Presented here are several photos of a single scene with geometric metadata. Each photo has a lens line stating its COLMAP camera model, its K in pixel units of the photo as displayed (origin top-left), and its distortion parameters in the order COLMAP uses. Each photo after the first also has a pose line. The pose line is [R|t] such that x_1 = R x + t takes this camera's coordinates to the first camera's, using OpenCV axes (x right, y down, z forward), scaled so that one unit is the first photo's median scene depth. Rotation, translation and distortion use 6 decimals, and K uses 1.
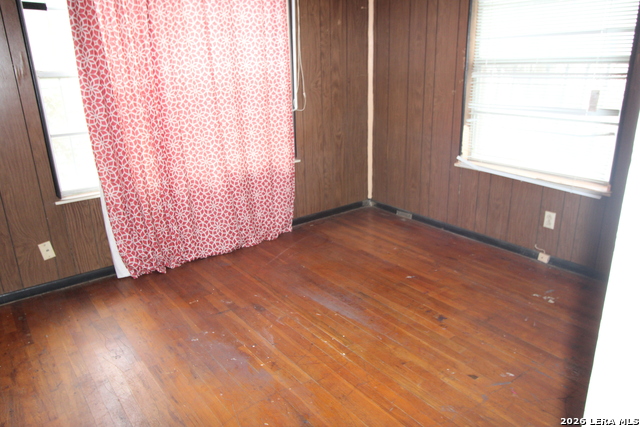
lens RADIAL K [[476.1, 0, 320.0], [0, 476.1, 213.5], [0, 0, 1]] dist [0.007620, 0.003183]
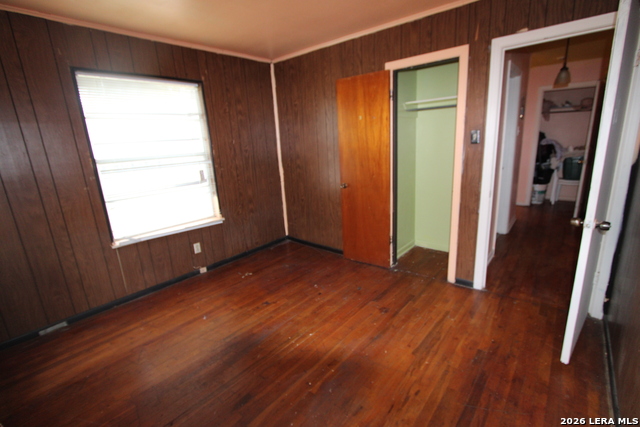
lens RADIAL K [[296.9, 0, 323.0], [0, 296.9, 210.9], [0, 0, 1]] dist [-0.002293, -0.000092]
pose [[-0.222273, -0.193220, 0.955647, -0.554816], [0.355614, 0.896576, 0.263989, -0.209501], [-0.907818, 0.398519, -0.130572, 0.650042]]
